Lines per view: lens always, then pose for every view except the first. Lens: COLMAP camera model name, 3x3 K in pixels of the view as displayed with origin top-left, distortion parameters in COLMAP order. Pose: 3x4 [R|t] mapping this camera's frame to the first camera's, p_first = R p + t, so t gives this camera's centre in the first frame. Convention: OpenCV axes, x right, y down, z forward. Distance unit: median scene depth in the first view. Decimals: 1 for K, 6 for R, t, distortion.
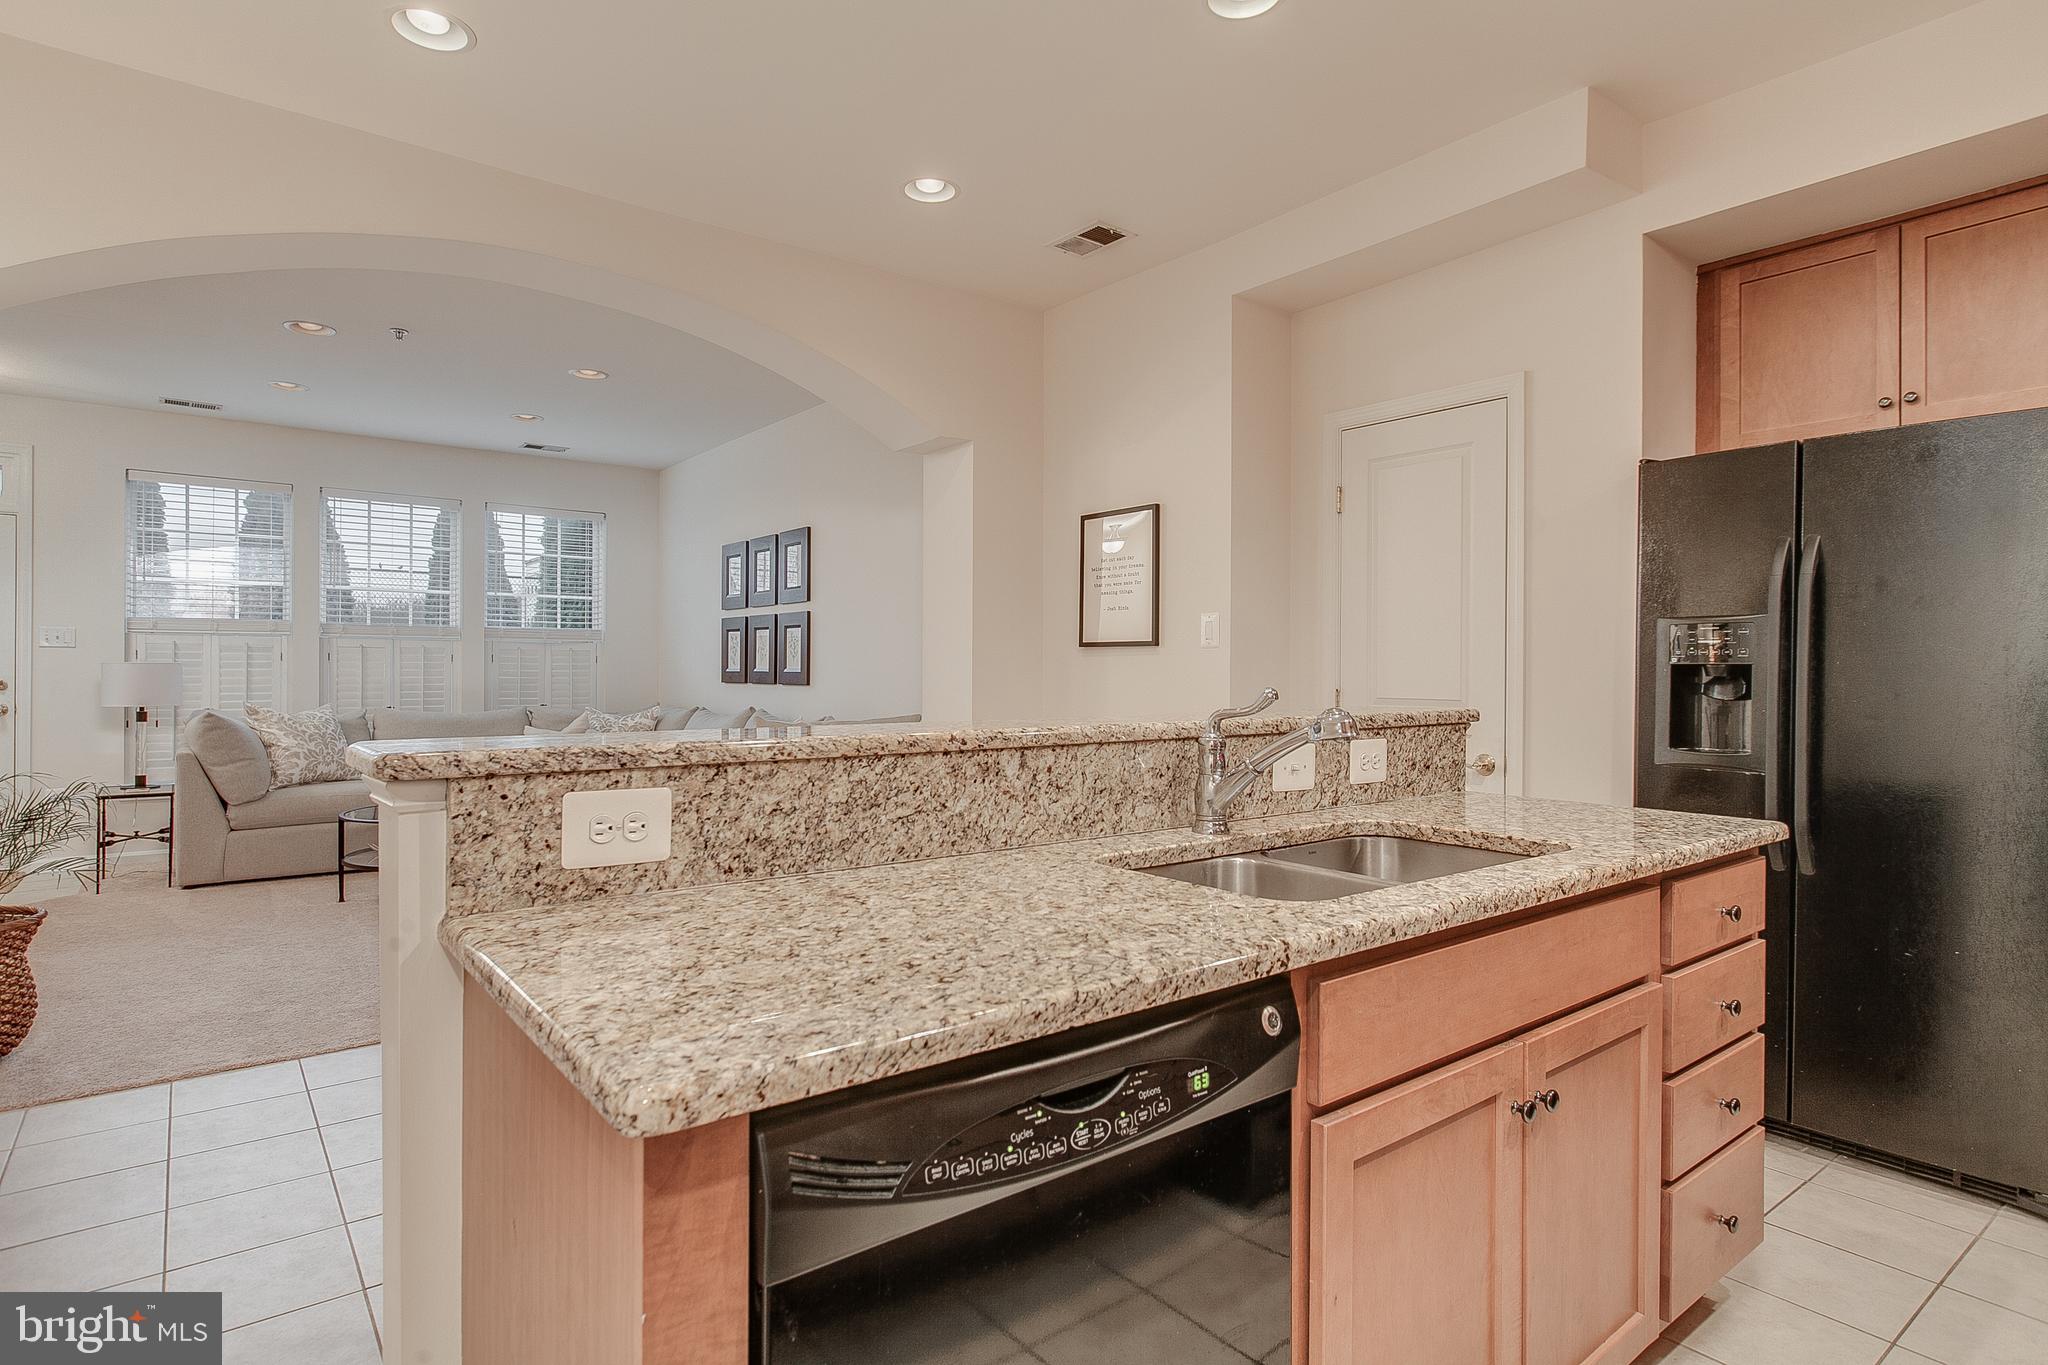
lens RADIAL K [[1082.5, 0, 1014.8], [0, 1082.5, 674.5], [0, 0, 1]] dist [-0.003369, -0.000053]
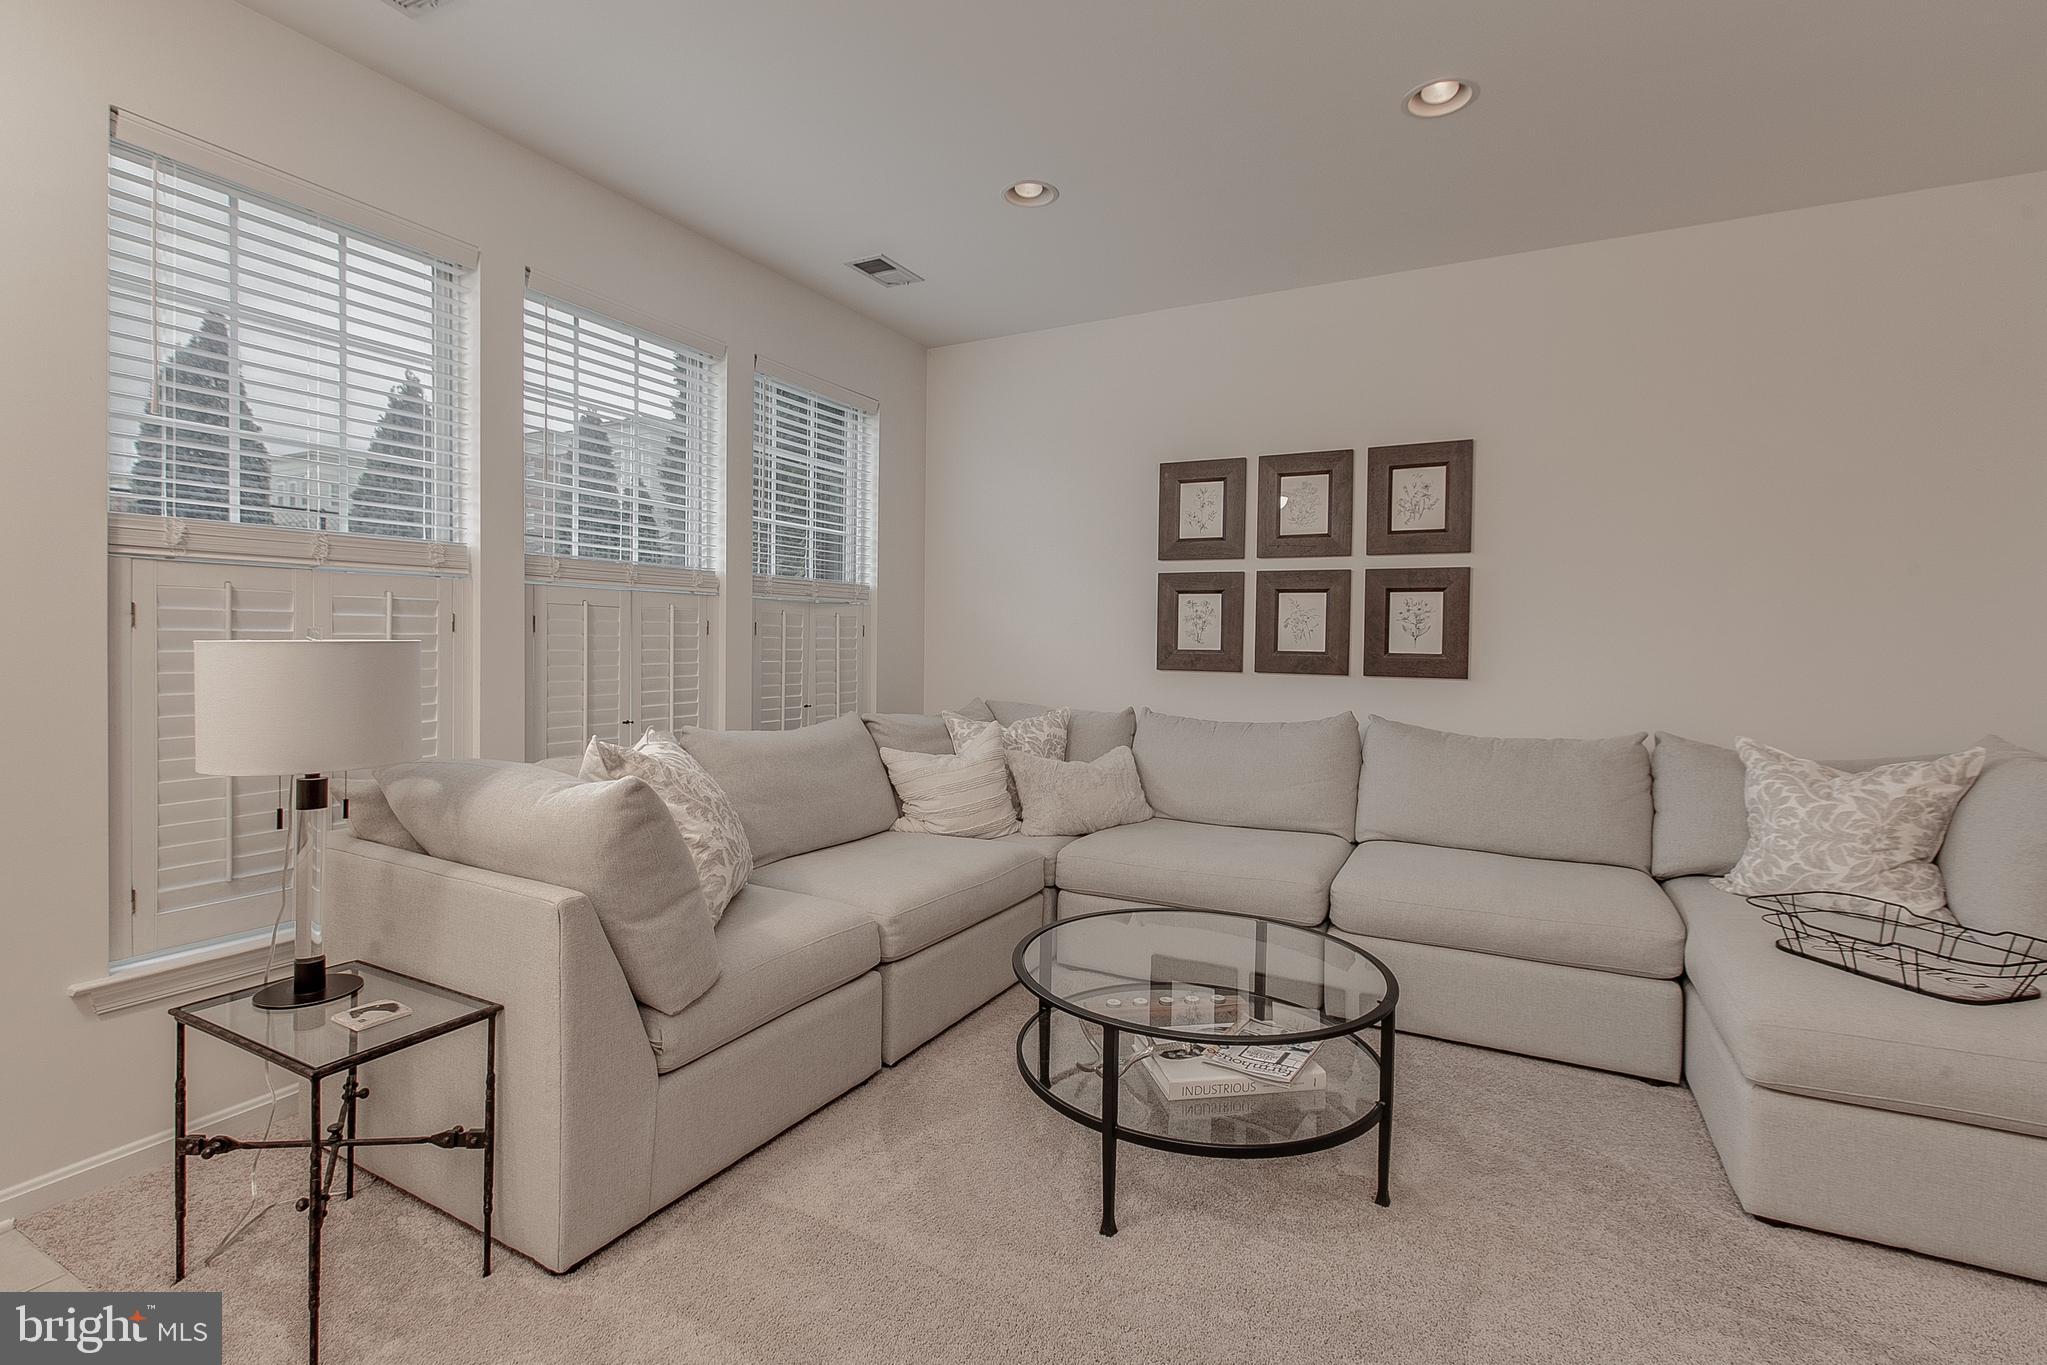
lens RADIAL K [[939.8, 0, 1022.4], [0, 939.8, 660.6], [0, 0, 1]] dist [0.002129, 0.001031]
pose [[0.910267, -0.004425, 0.413999, -0.714294], [-0.006157, 0.999688, 0.024223, -0.013815], [-0.413977, -0.024599, 0.909955, 0.614420]]
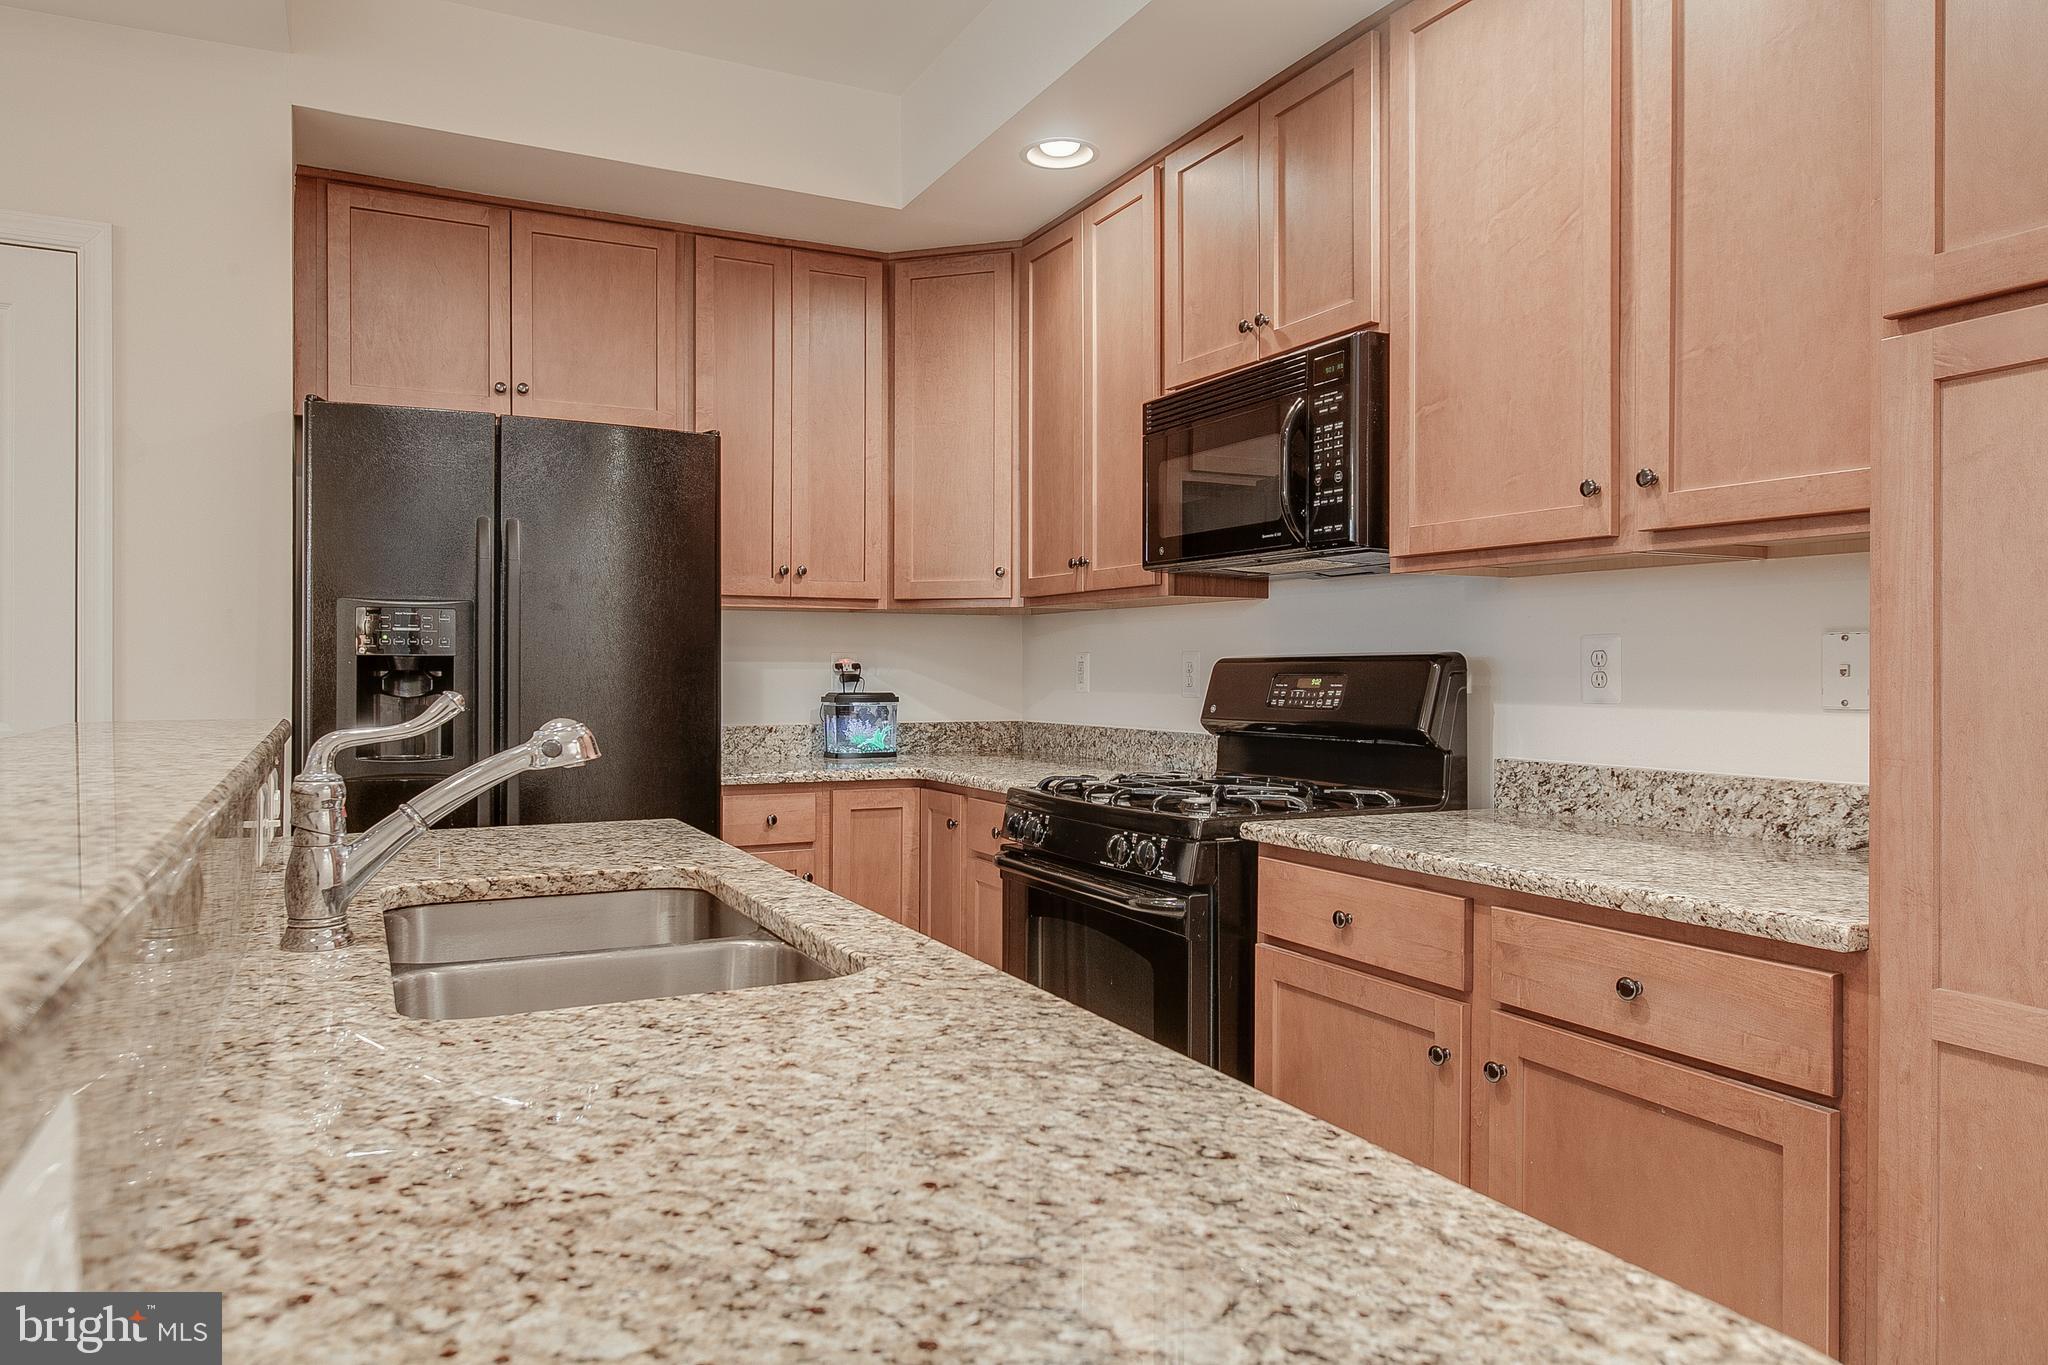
lens RADIAL K [[1315.2, 0, 1027.4], [0, 1315.2, 679.8], [0, 0, 1]] dist [0.005283, -0.005428]
pose [[0.183167, -0.011943, 0.983009, -0.131661], [0.001099, 0.999928, 0.011944, -0.001171], [-0.983081, -0.001107, 0.183167, 0.150919]]
